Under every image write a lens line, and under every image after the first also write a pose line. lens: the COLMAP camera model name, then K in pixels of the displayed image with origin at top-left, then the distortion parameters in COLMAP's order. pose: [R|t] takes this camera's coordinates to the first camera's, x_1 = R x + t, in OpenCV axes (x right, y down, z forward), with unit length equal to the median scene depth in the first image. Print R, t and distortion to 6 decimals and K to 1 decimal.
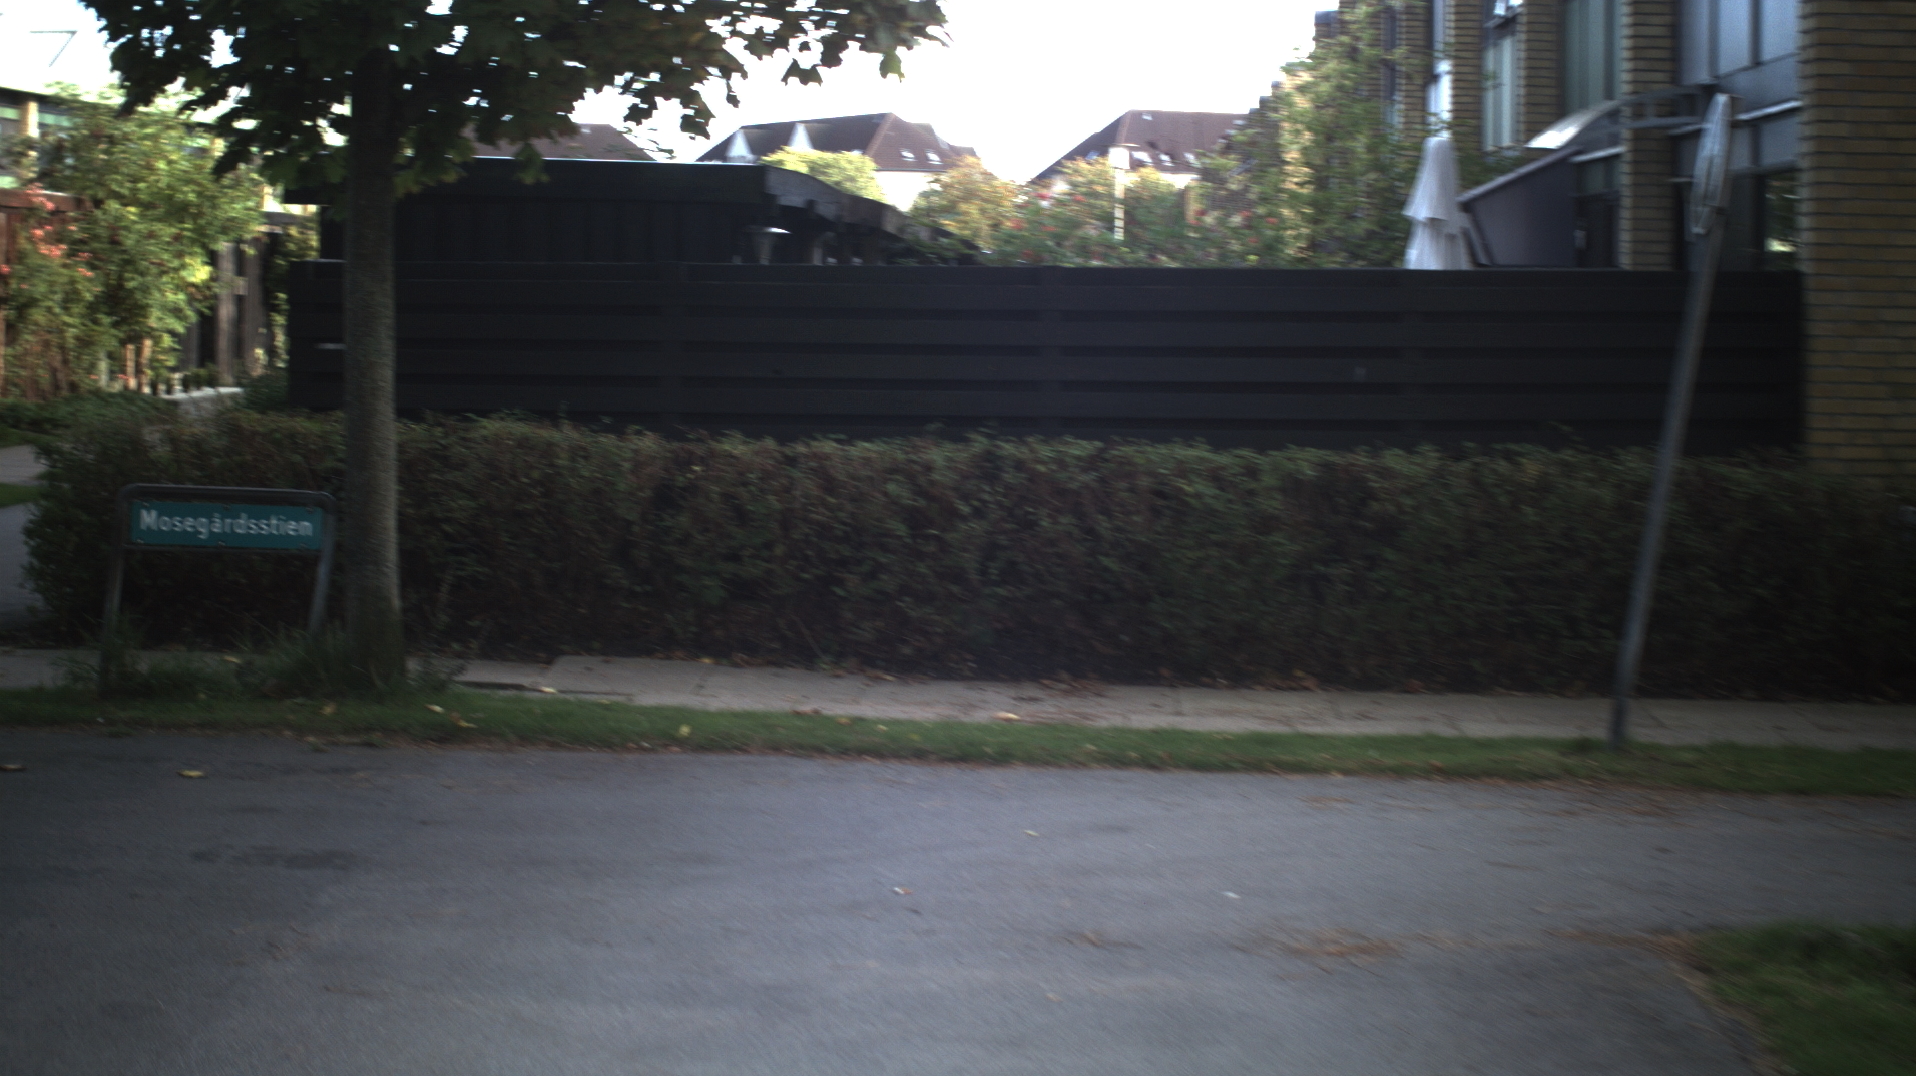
lens RADIAL K [[3316.5, 0, 958.0], [0, 3316.5, 538.0], [0, 0, 1]] dist [-0.315256, 0.664423]
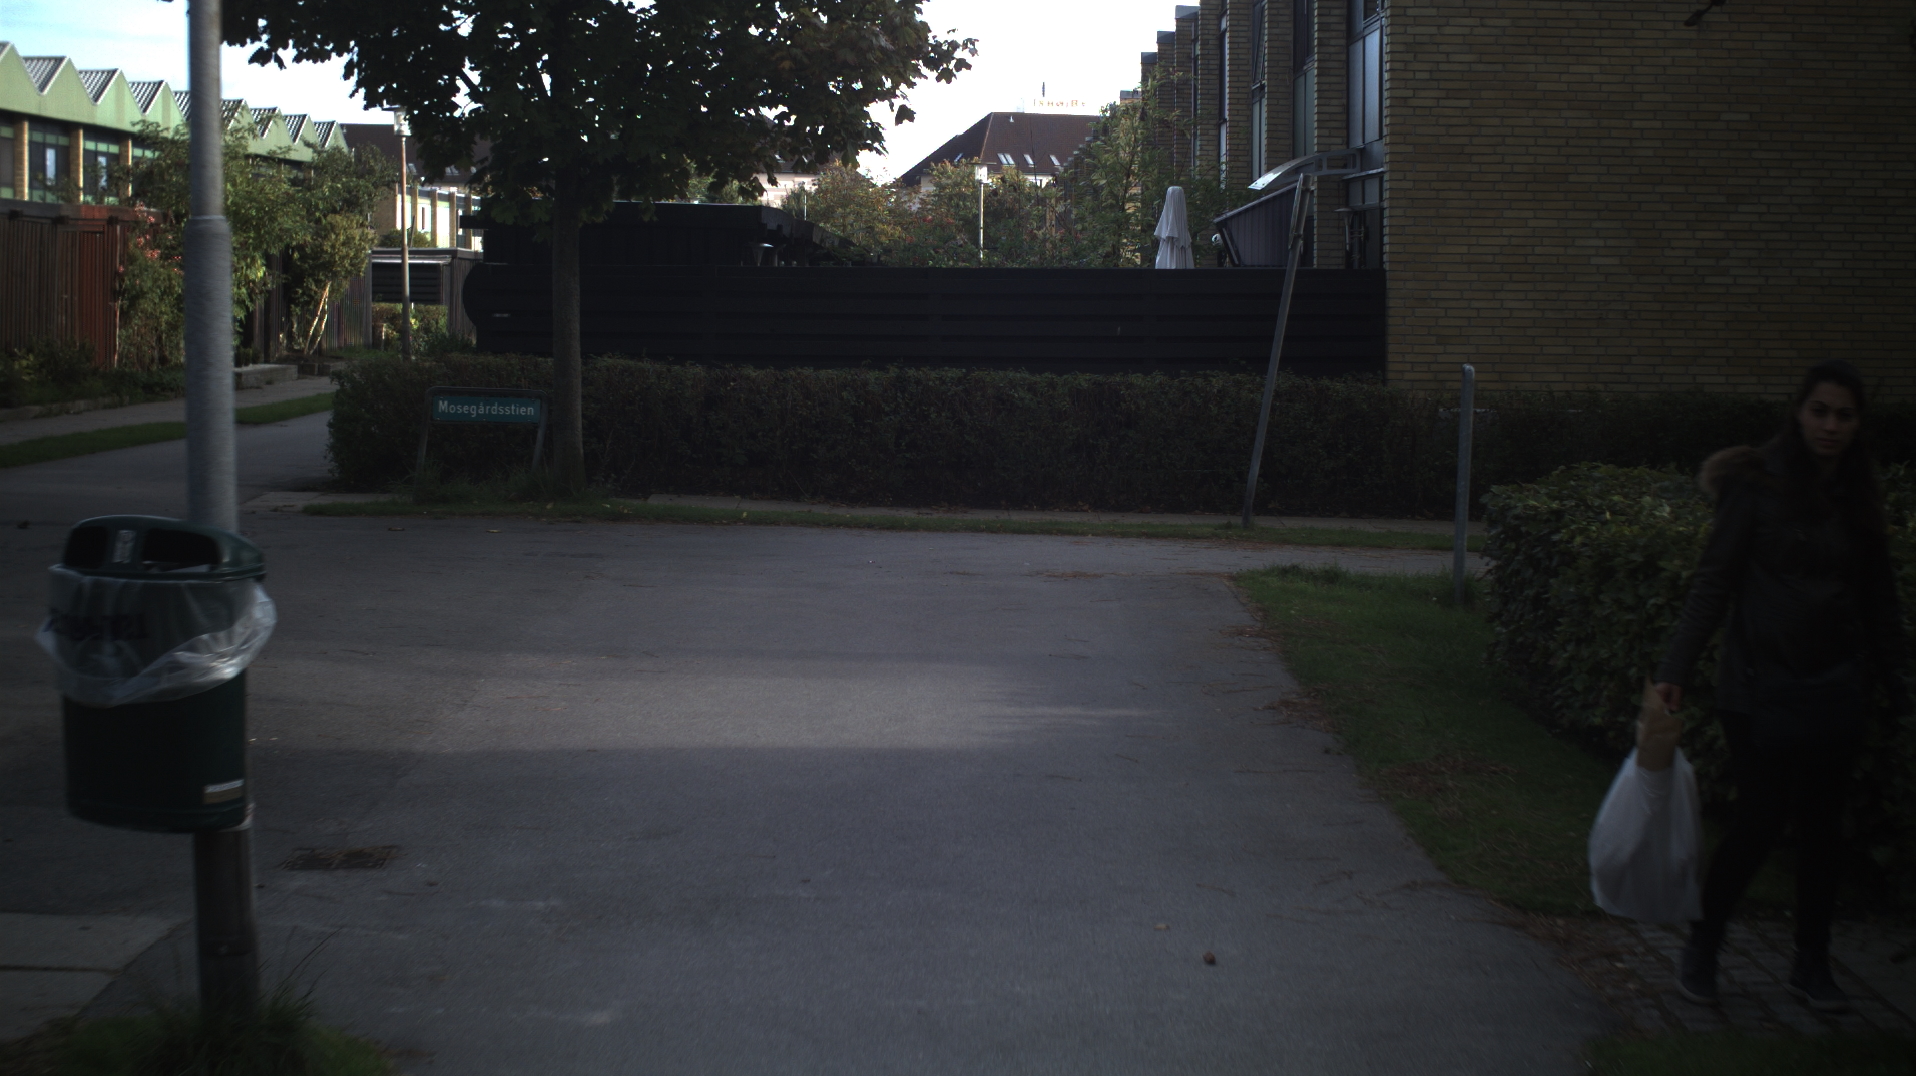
lens RADIAL K [[3316.5, 0, 958.0], [0, 3316.5, 538.0], [0, 0, 1]] dist [-0.315256, 0.664423]
pose [[0.999181, -0.003468, 0.040313, -0.029134], [0.003455, 0.999994, 0.000389, 0.055708], [-0.040314, -0.000250, 0.999187, -0.691539]]
